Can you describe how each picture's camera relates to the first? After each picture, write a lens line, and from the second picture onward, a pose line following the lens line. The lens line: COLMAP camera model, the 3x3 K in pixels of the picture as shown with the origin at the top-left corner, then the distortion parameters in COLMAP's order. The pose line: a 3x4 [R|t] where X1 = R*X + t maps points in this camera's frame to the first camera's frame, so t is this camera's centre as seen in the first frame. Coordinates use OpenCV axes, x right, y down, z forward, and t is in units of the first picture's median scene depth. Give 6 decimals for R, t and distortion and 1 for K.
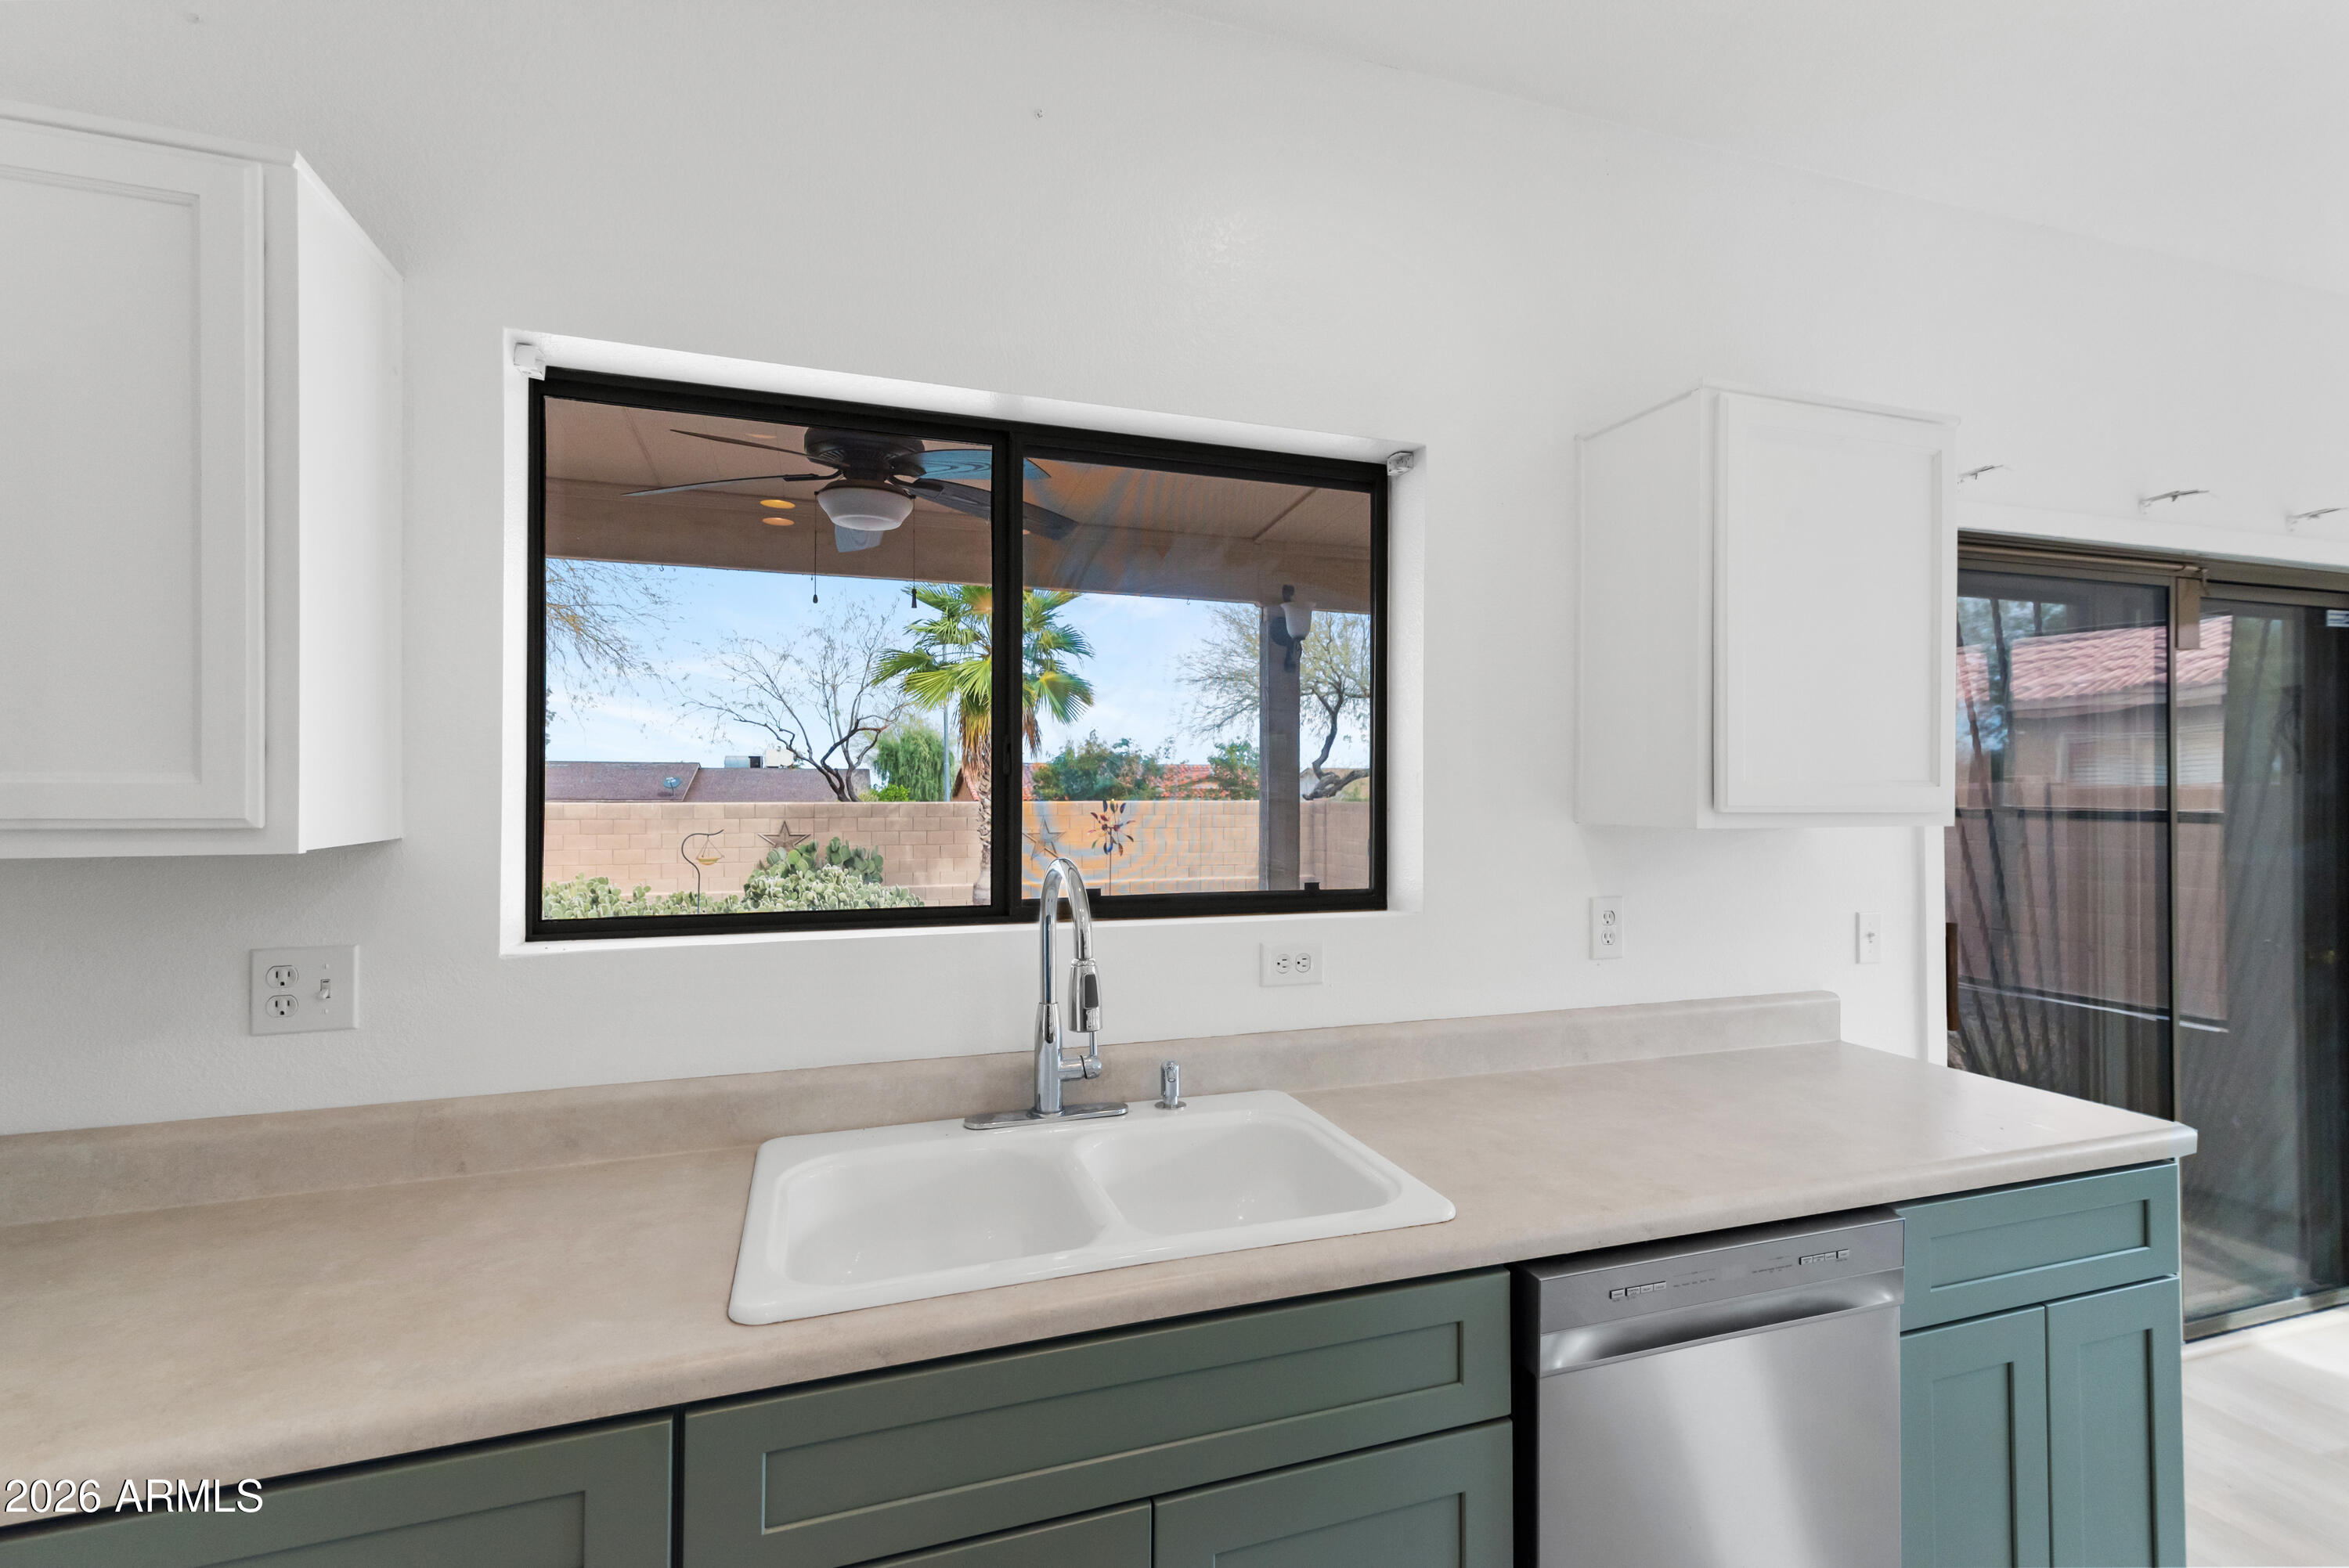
lens RADIAL K [[1049.4, 0, 1176.9], [0, 1049.4, 793.7], [0, 0, 1]] dist [0.001869, 0.000137]
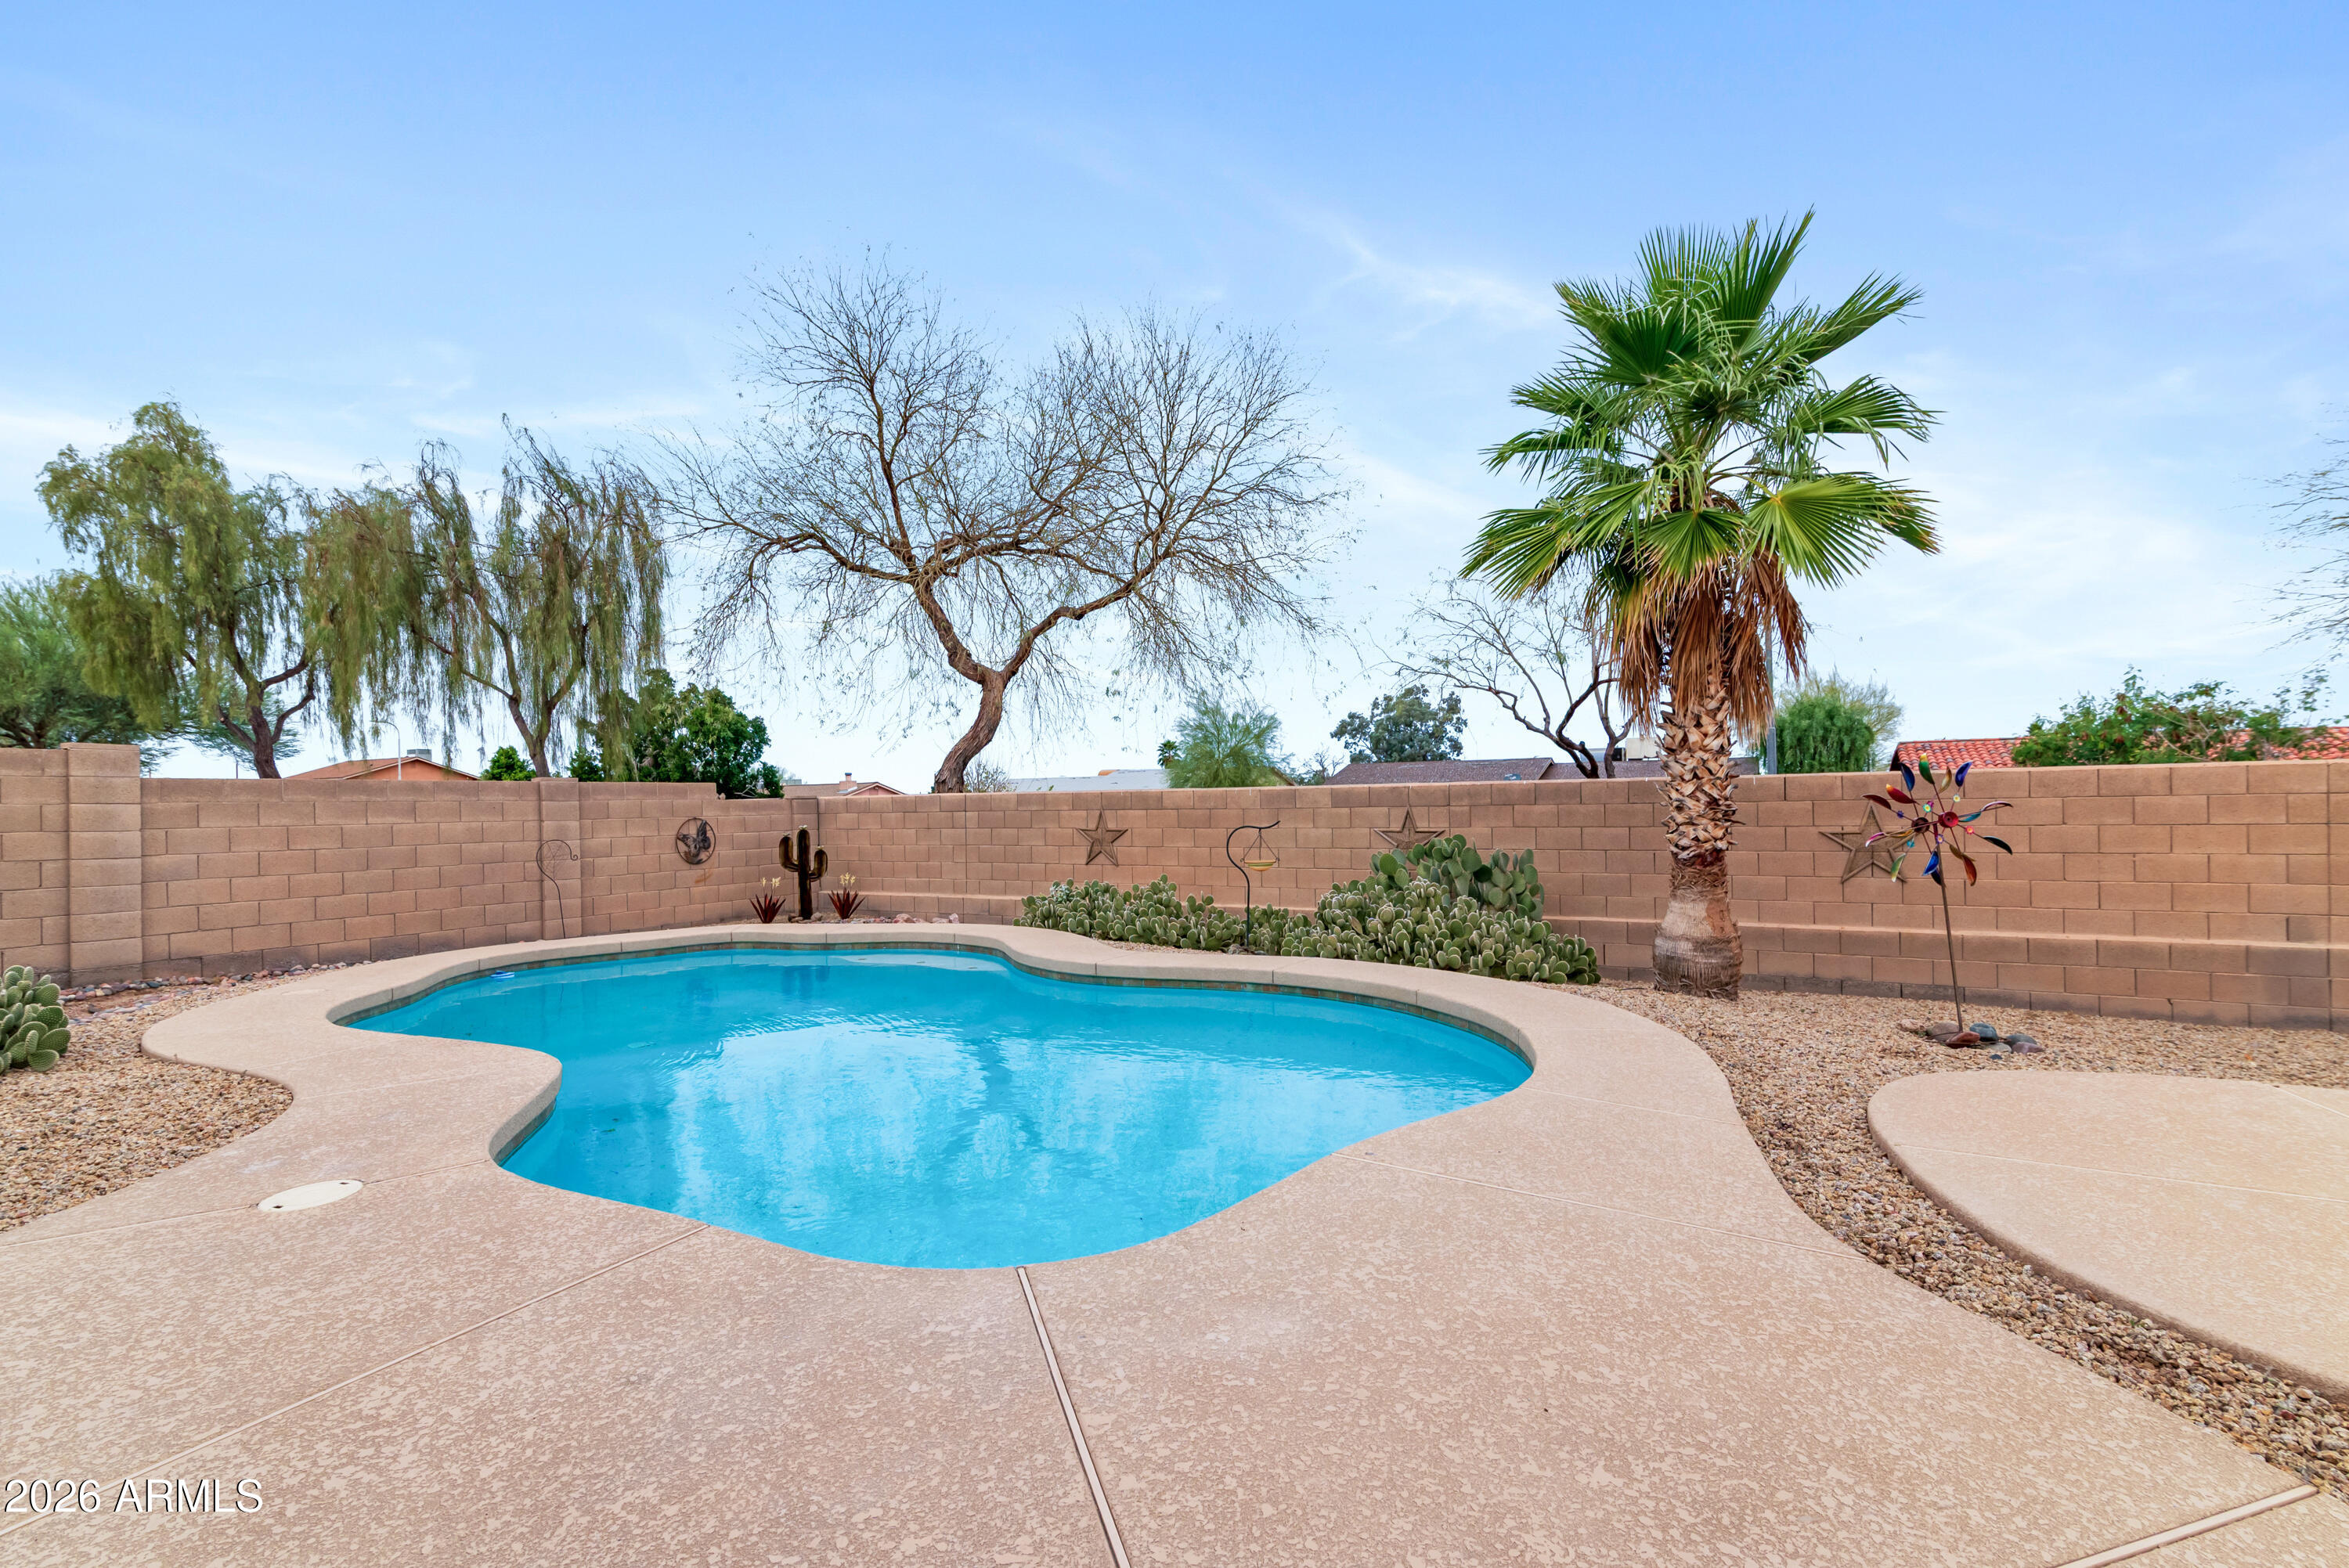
lens RADIAL K [[1049.4, 0, 1176.9], [0, 1049.4, 793.7], [0, 0, 1]] dist [0.001869, 0.000137]
pose [[0.660229, -0.014911, -0.750916, 0.028712], [0.014351, 0.999871, -0.007237, 0.013203], [0.750927, -0.005998, 0.660358, 0.326985]]
